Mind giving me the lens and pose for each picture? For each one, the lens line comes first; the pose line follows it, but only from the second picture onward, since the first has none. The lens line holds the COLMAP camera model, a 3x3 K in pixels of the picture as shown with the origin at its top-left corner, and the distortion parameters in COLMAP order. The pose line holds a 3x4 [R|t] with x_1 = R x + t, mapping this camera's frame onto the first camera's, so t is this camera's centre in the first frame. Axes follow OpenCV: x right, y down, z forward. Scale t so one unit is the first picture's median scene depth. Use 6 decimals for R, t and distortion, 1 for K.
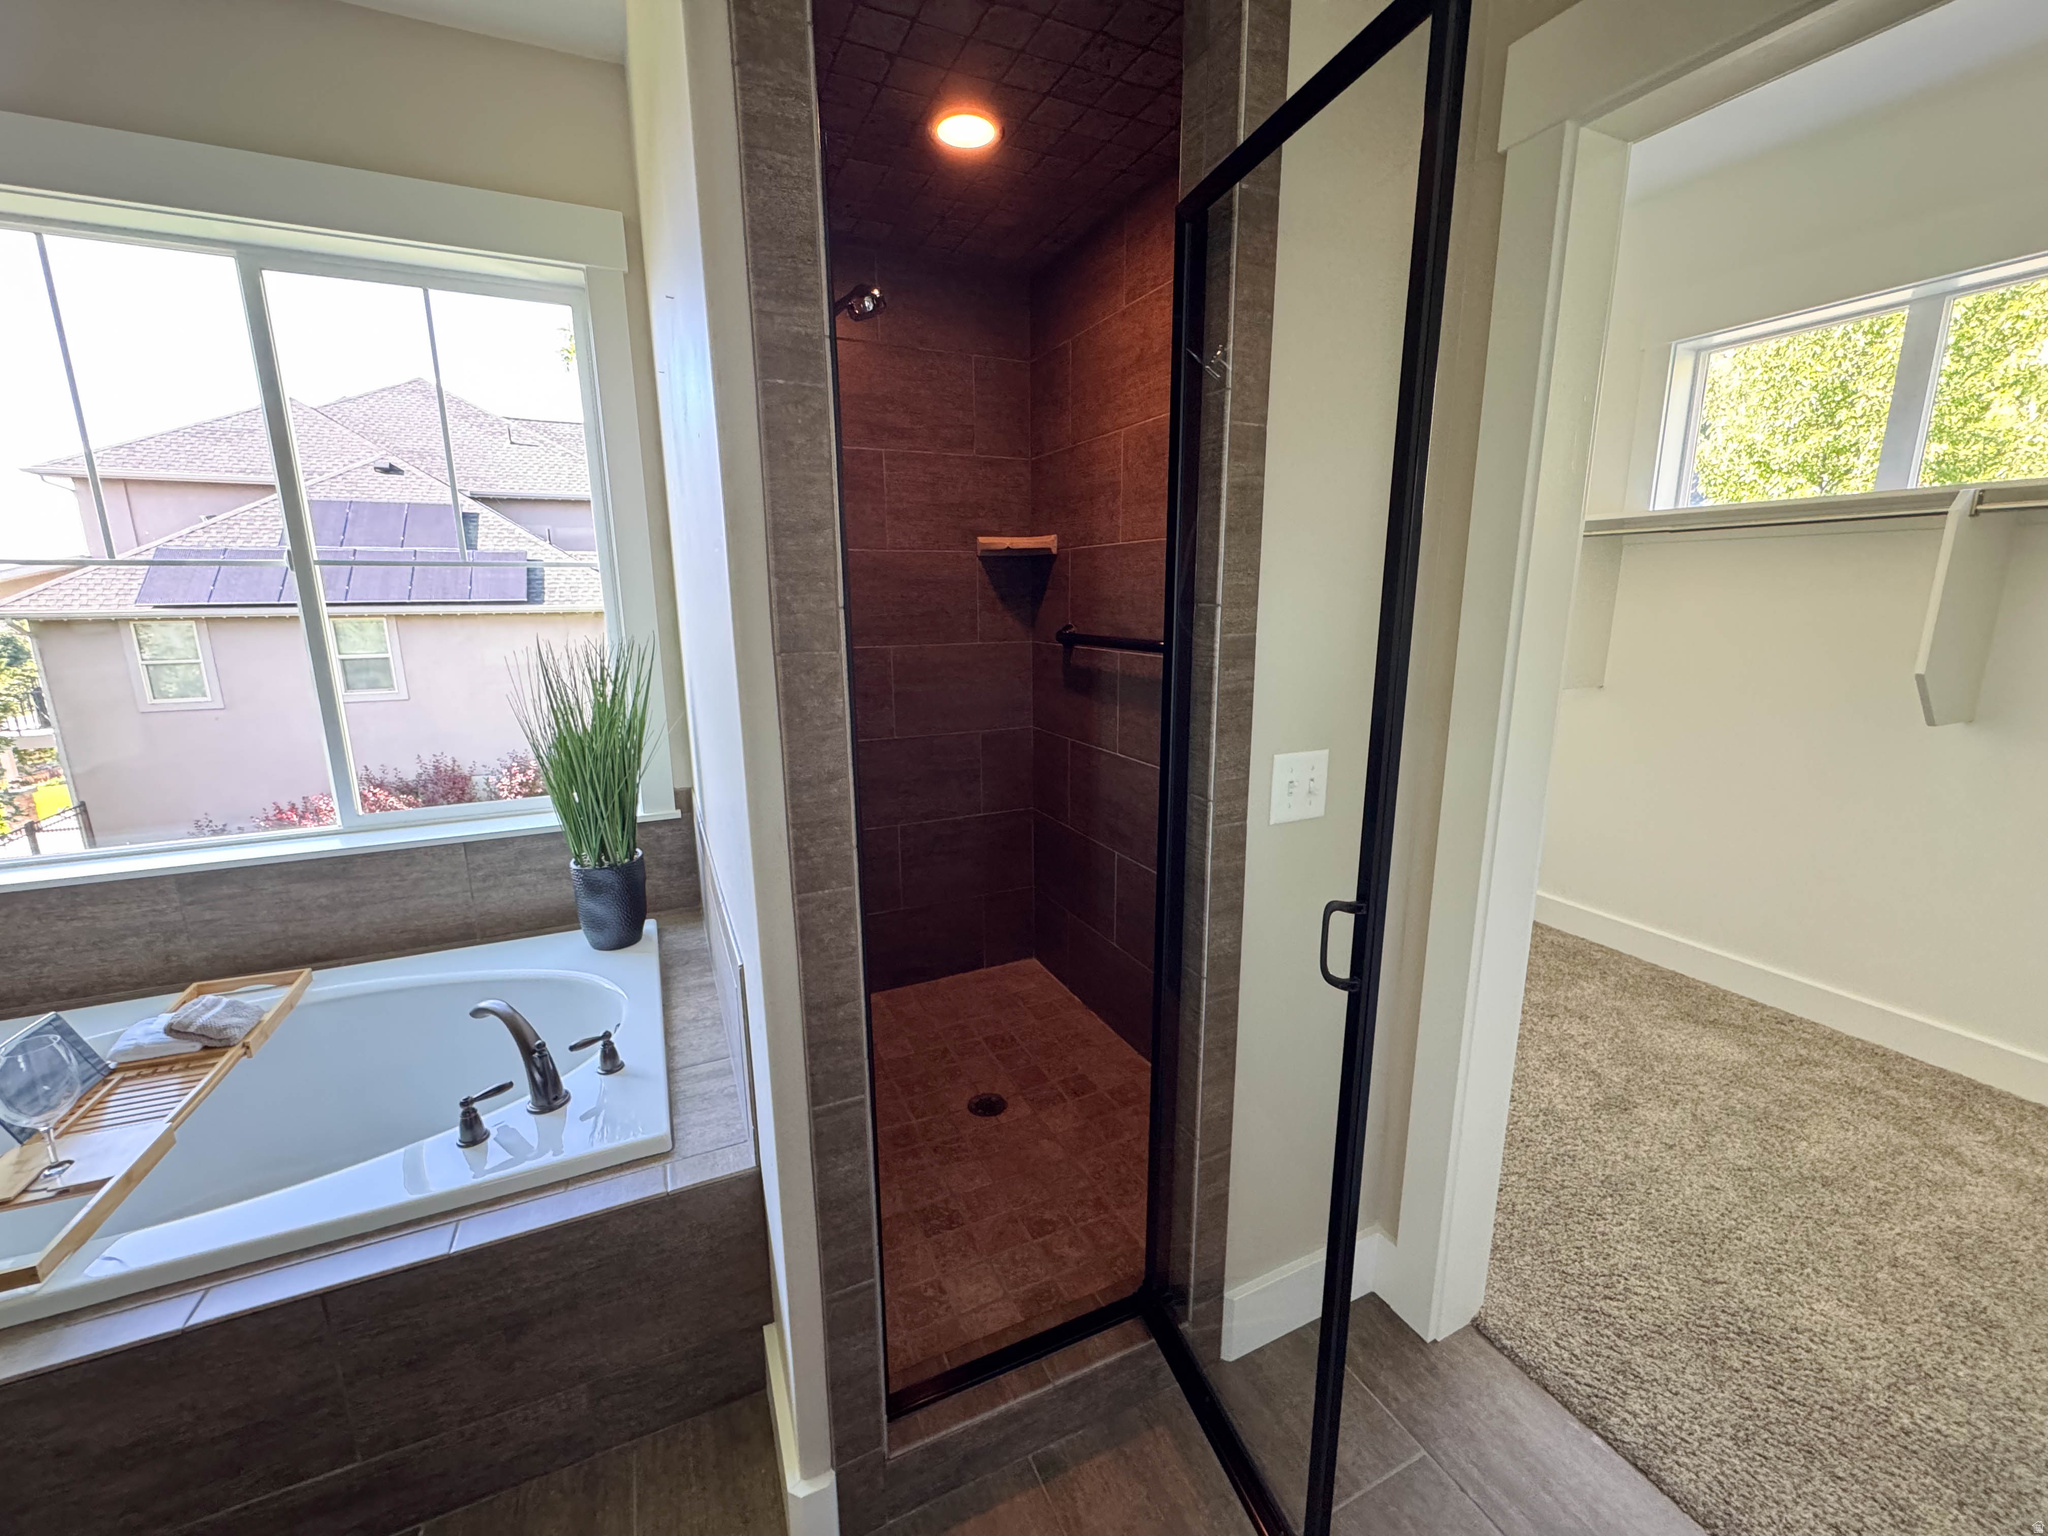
lens RADIAL K [[814.3, 0, 1019.6], [0, 814.3, 765.5], [0, 0, 1]] dist [-0.000226, -0.000216]
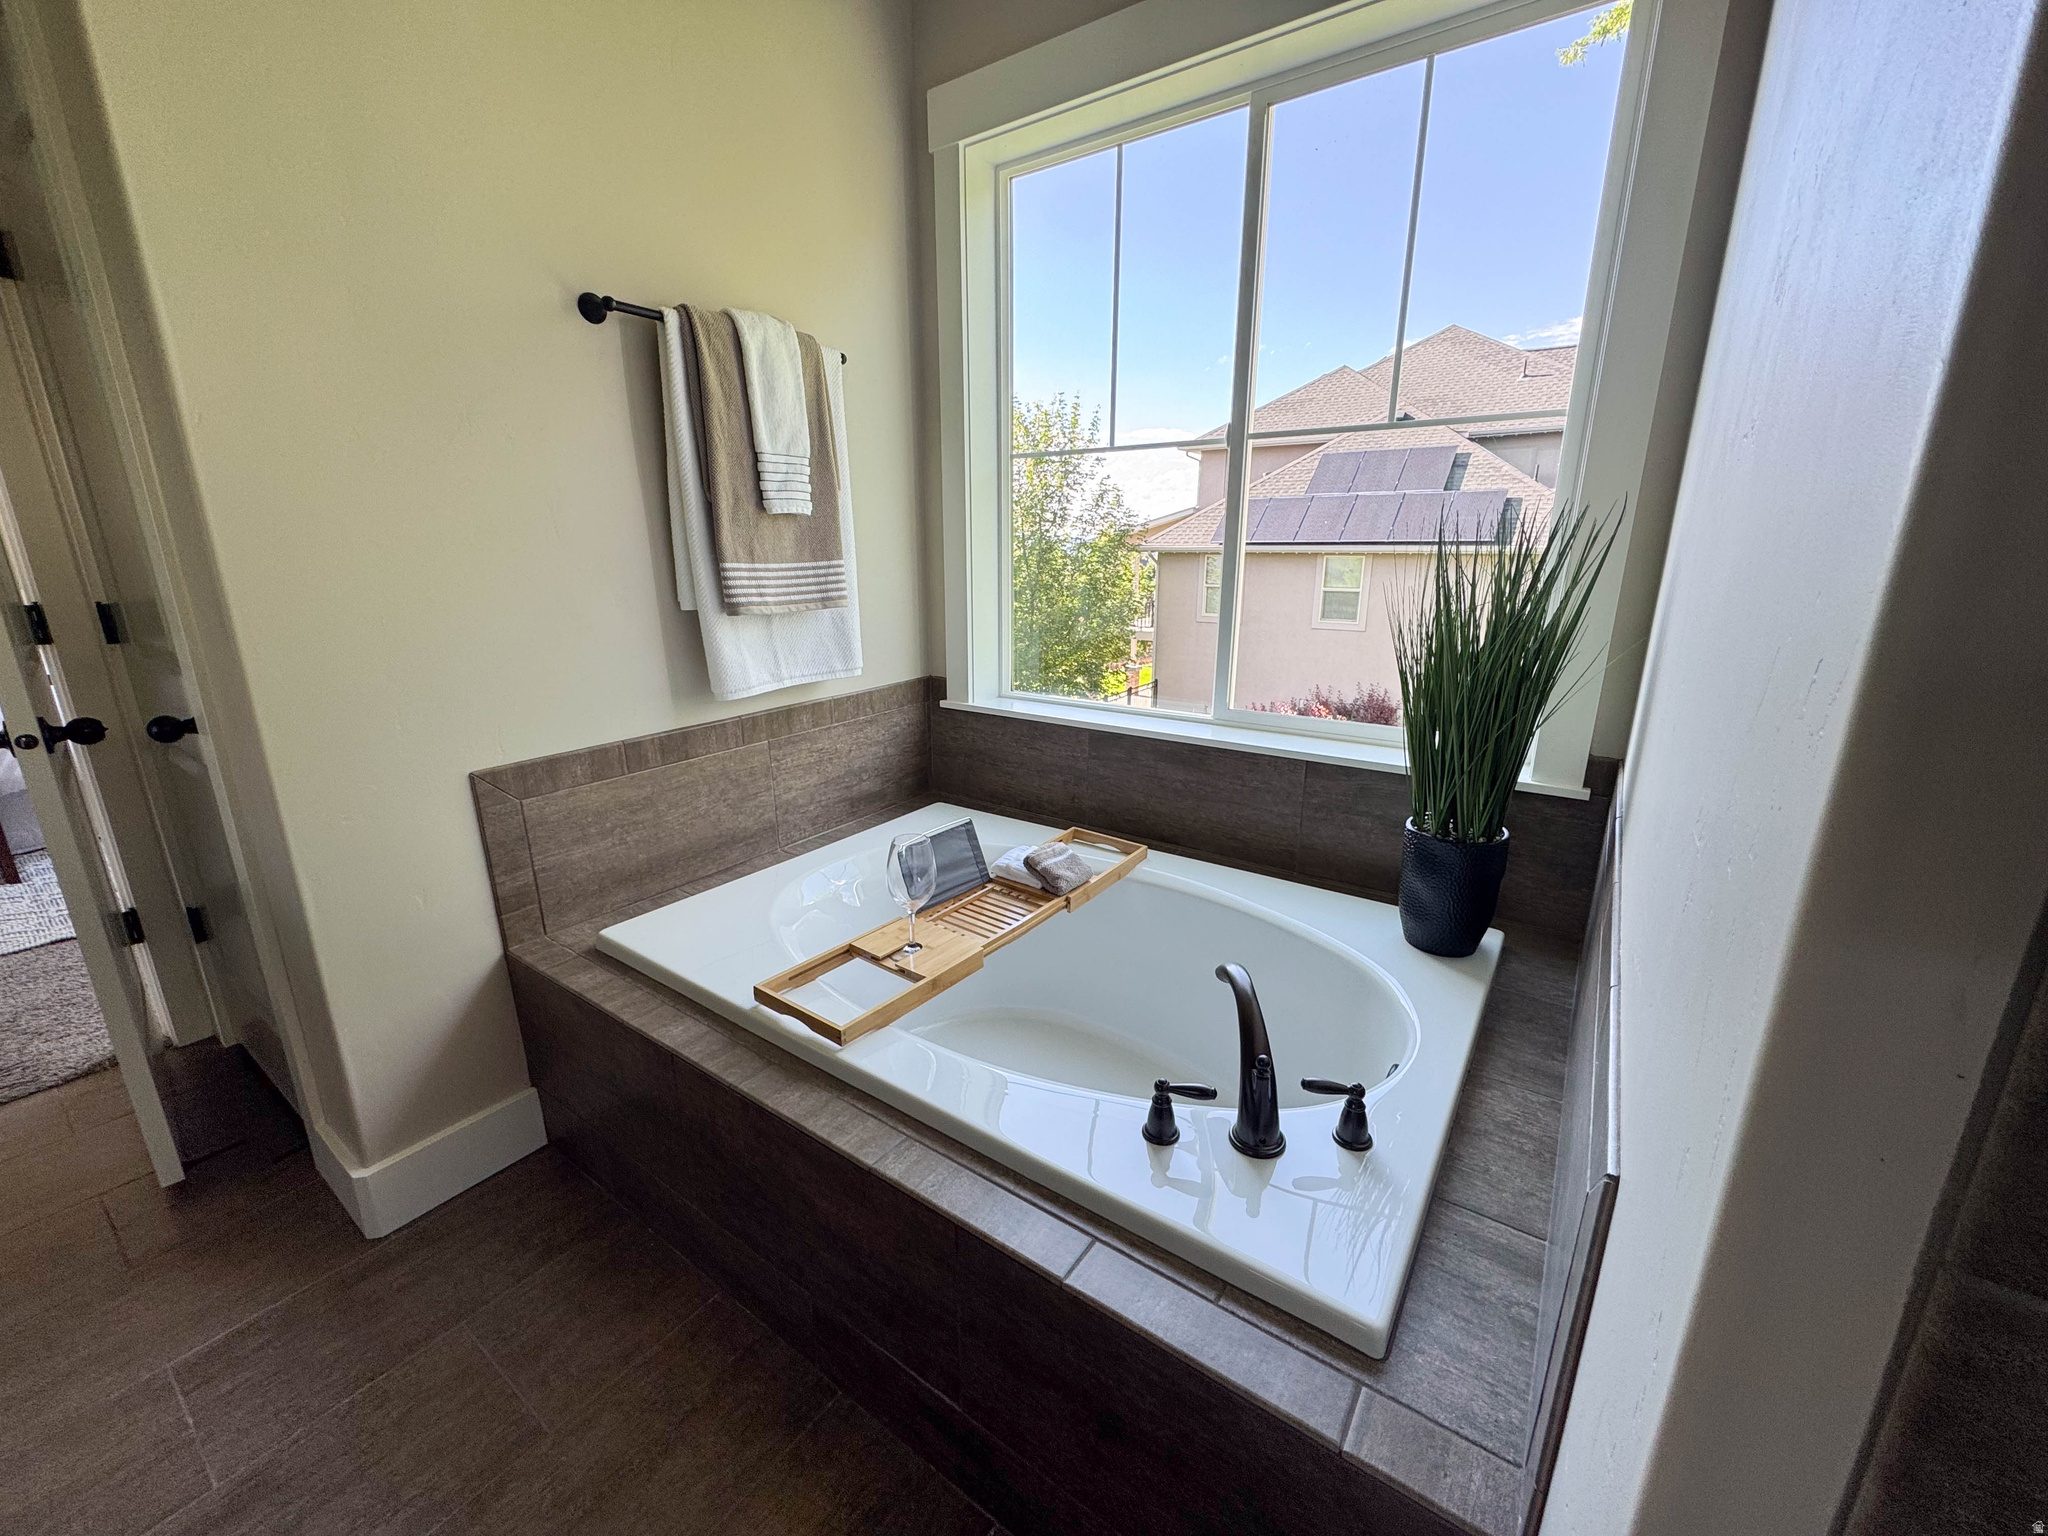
lens RADIAL K [[814.3, 0, 1017.6], [0, 814.3, 766.7], [0, 0, 1]] dist [-0.000226, -0.000216]
pose [[0.494777, 0.234324, -0.836832, -0.124546], [-0.181168, 0.969616, 0.164390, 0.015649], [0.849926, 0.070271, 0.522195, 0.324794]]
